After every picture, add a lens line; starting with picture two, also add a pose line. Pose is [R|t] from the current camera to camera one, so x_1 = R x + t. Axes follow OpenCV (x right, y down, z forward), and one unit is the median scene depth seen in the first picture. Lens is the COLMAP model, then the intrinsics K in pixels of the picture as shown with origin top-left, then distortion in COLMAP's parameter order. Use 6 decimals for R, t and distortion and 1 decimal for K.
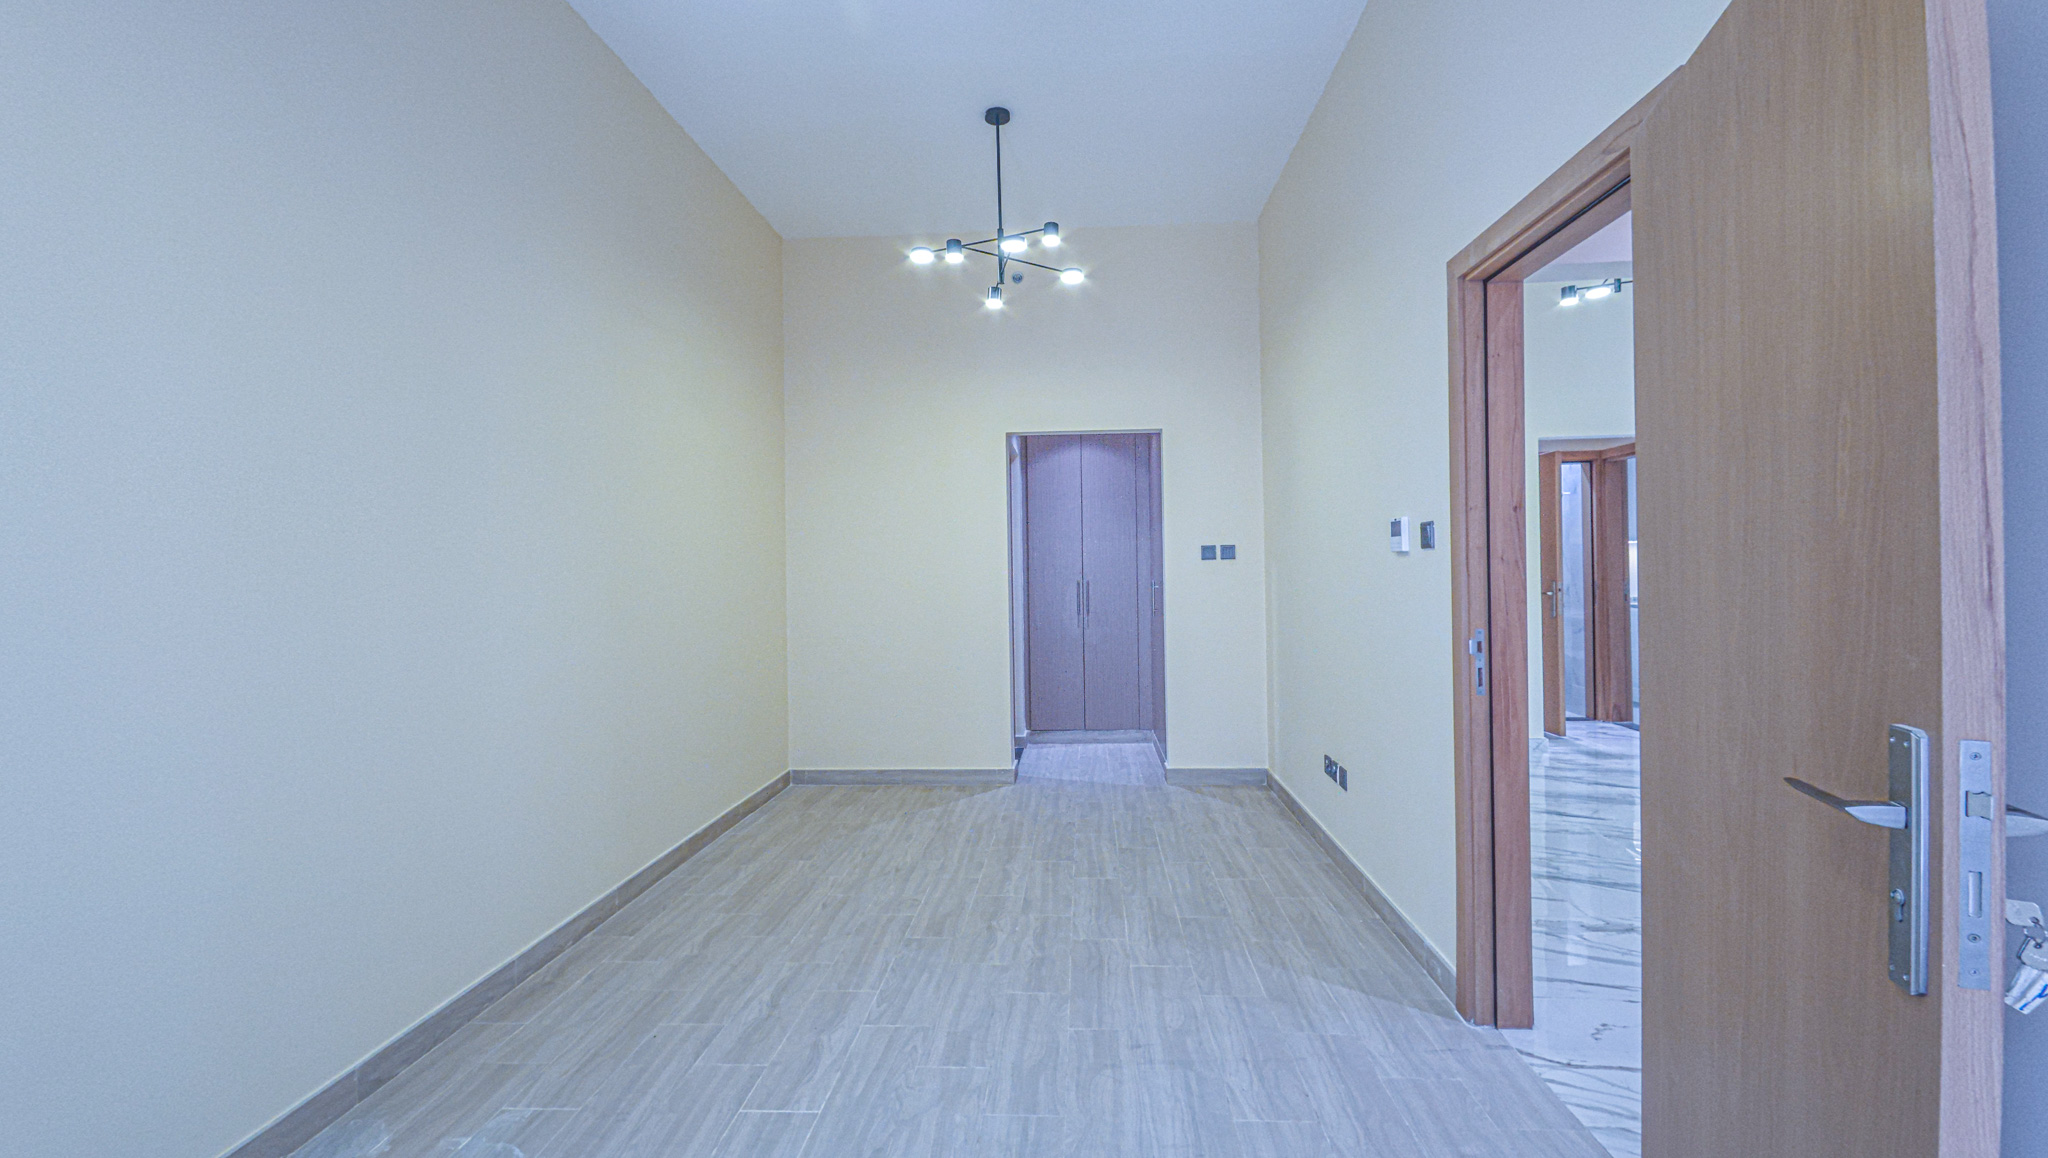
lens RADIAL K [[853.0, 0, 1018.9], [0, 853.0, 573.1], [0, 0, 1]] dist [0.013666, 0.000148]
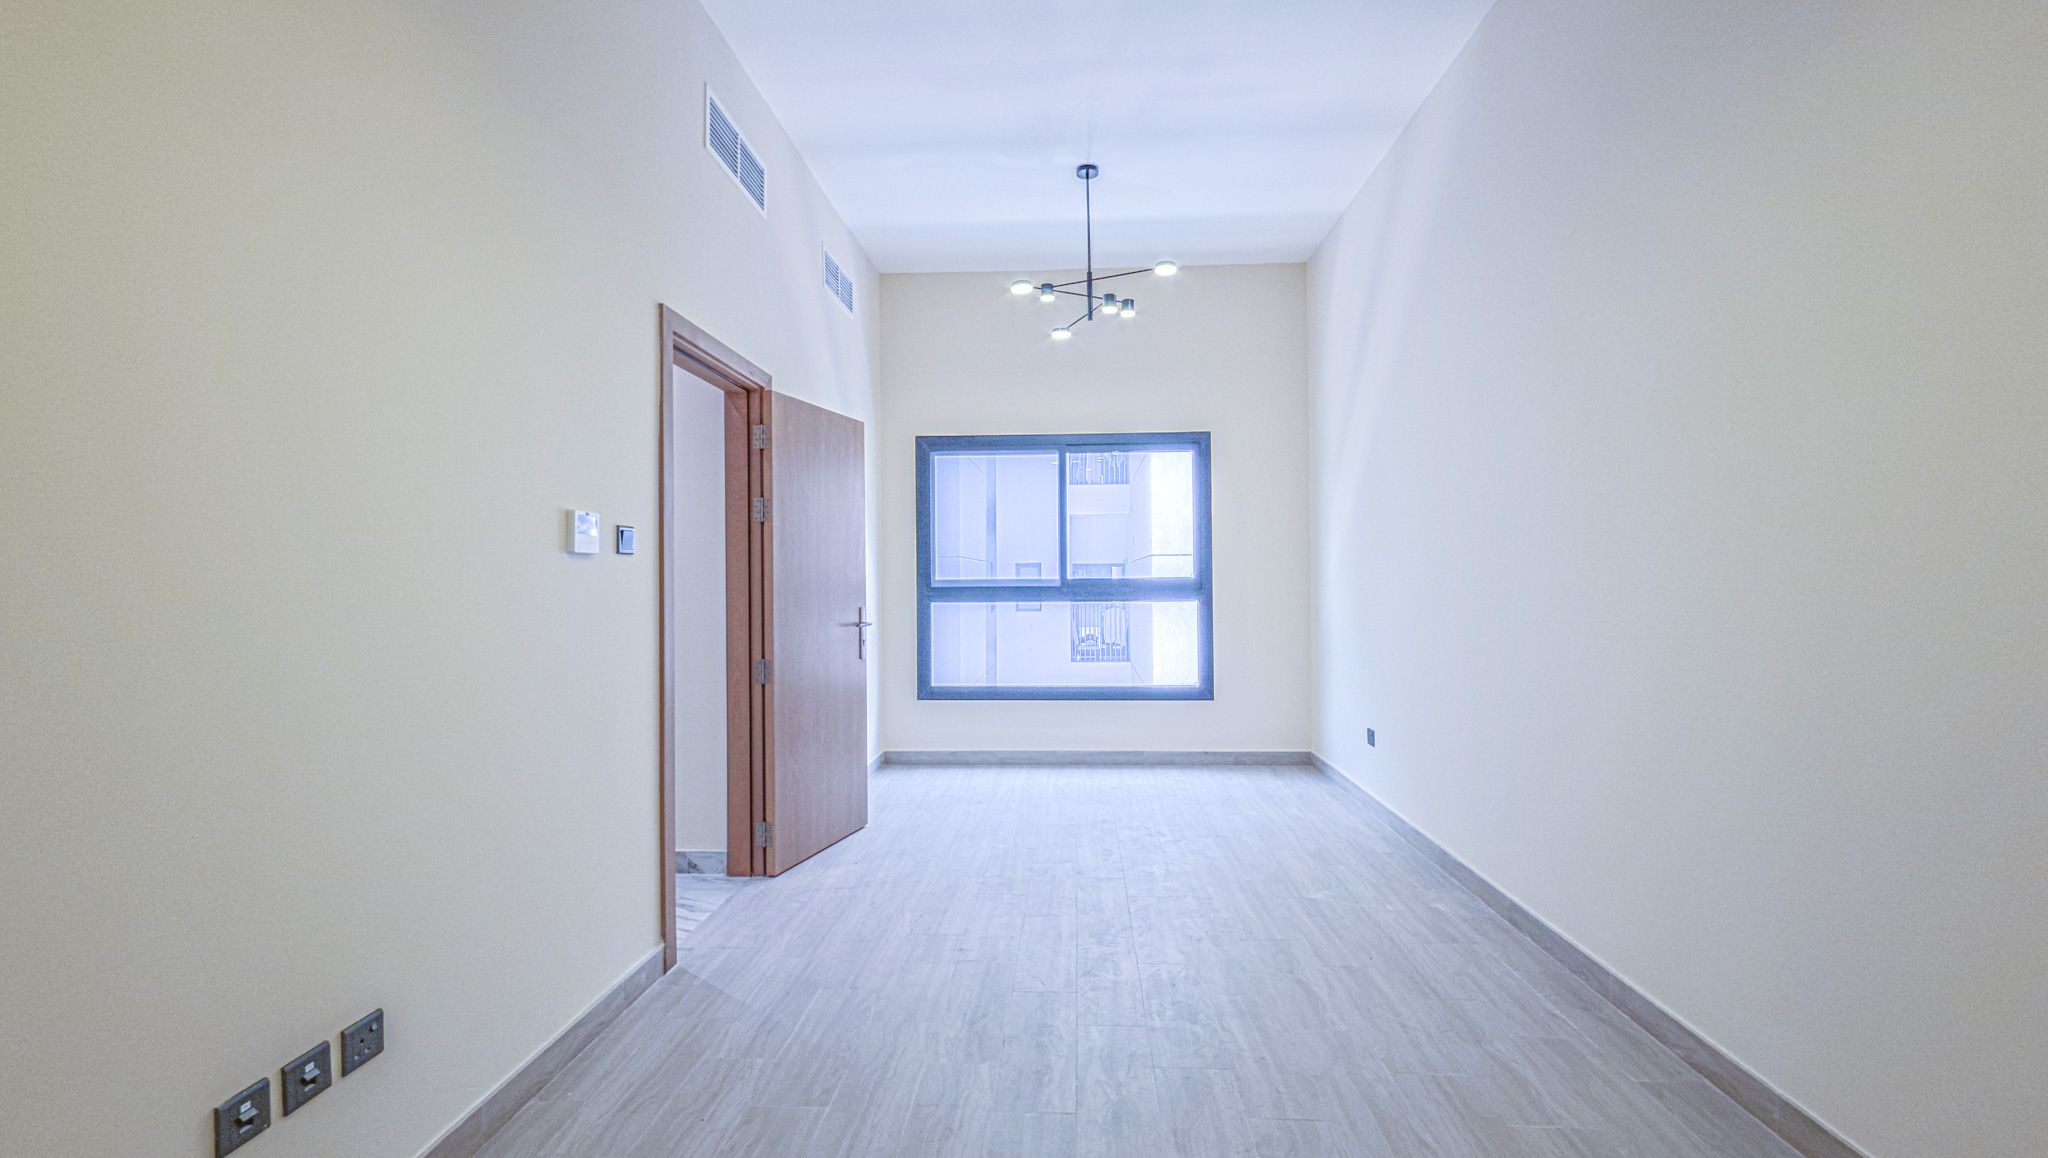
lens RADIAL K [[853.0, 0, 1018.9], [0, 853.0, 573.1], [0, 0, 1]] dist [0.013666, 0.000148]
pose [[-0.999649, 0.025697, -0.006441, 0.044442], [0.025733, 0.999653, -0.005617, 0.009195], [0.006294, -0.005781, -0.999963, 1.959001]]
